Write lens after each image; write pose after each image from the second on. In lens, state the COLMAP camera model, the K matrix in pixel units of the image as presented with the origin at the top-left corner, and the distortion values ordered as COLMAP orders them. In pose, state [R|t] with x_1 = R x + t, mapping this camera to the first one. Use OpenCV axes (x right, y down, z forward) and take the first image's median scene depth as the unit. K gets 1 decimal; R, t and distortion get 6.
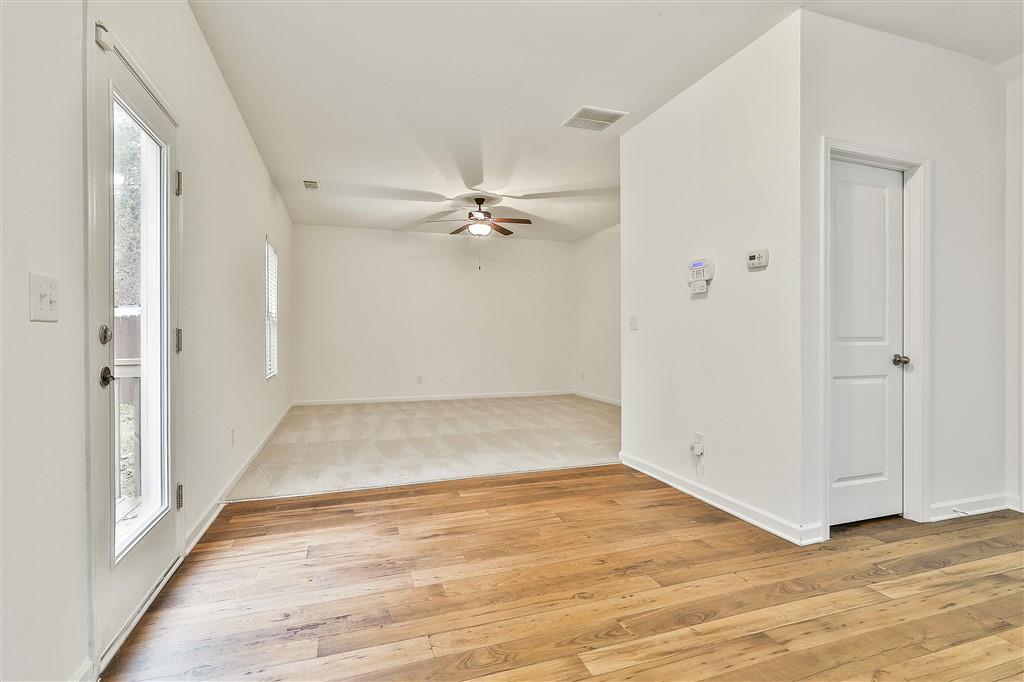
lens RADIAL K [[496.0, 0, 511.3], [0, 496.0, 339.0], [0, 0, 1]] dist [-0.005467, 0.002024]
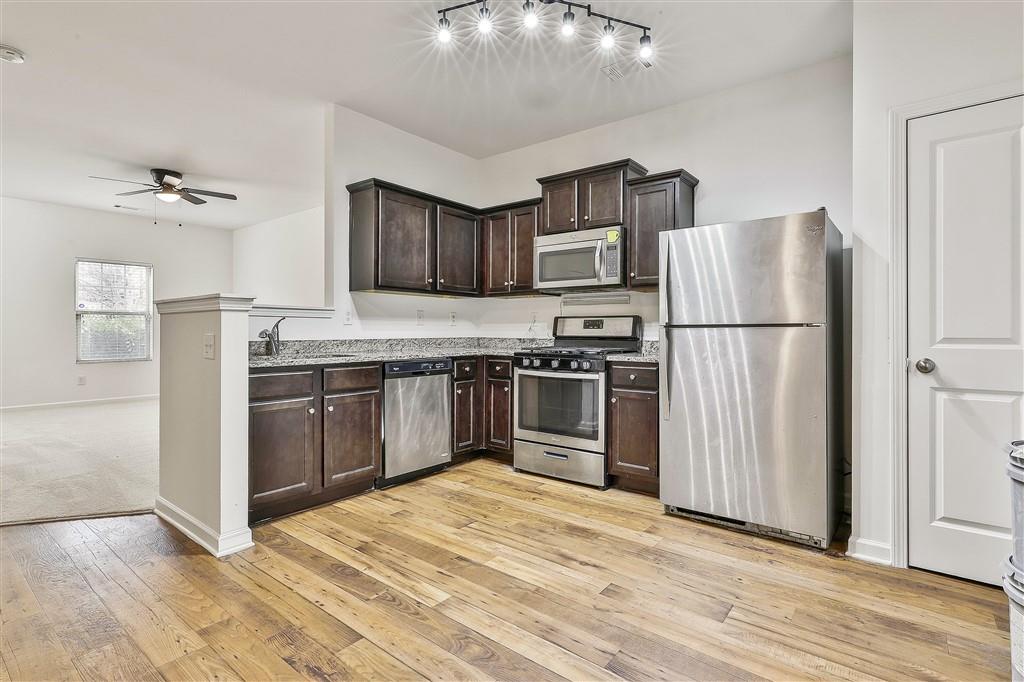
lens RADIAL K [[497.3, 0, 511.8], [0, 497.3, 333.8], [0, 0, 1]] dist [0.001075, 0.000846]
pose [[-0.543105, -0.008468, 0.839622, -0.204063], [0.003594, 0.999917, 0.012409, -0.004283], [-0.839657, 0.009757, -0.543029, 0.395577]]
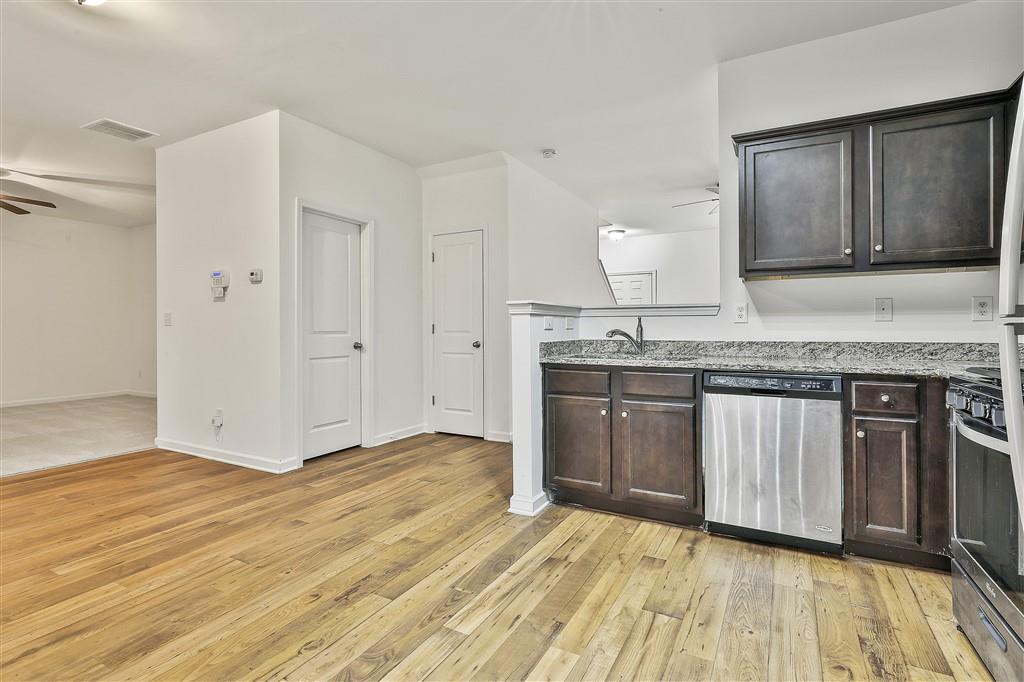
lens RADIAL K [[496.0, 0, 510.4], [0, 496.0, 326.2], [0, 0, 1]] dist [-0.005467, 0.002024]
pose [[0.734862, -0.000400, 0.678217, 0.082744], [0.008979, 0.999918, -0.009139, -0.000663], [-0.678157, 0.012805, 0.734805, -0.494352]]
